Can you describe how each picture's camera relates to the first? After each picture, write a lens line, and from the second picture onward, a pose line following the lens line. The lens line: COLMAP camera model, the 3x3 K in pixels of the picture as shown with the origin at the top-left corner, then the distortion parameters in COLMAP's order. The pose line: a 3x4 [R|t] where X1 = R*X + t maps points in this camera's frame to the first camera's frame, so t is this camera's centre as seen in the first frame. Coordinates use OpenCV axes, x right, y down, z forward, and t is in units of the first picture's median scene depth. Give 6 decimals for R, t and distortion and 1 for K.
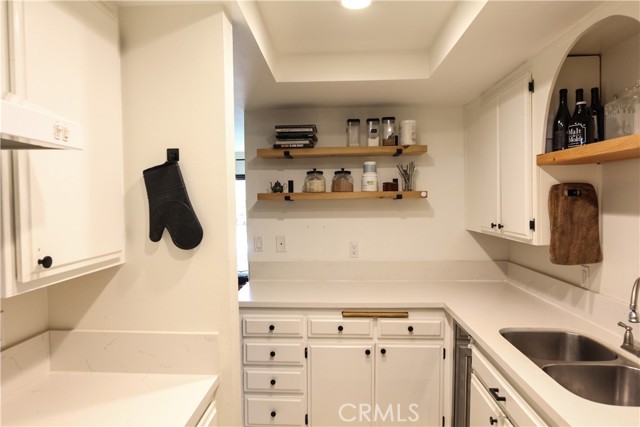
lens RADIAL K [[424.4, 0, 320.0], [0, 424.4, 213.5], [0, 0, 1]] dist [0.006333, 0.001674]
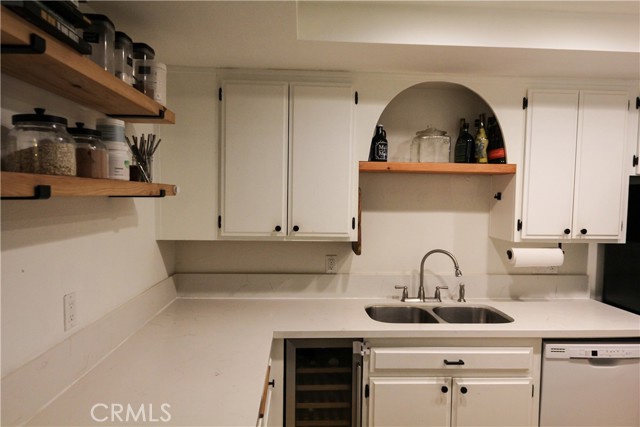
lens RADIAL K [[424.4, 0, 320.0], [0, 424.4, 213.5], [0, 0, 1]] dist [0.006333, 0.001674]
pose [[-0.097086, -0.036267, 0.994615, -0.526389], [0.018865, 0.999089, 0.038271, -0.038304], [-0.995097, 0.022479, -0.096313, 1.068692]]
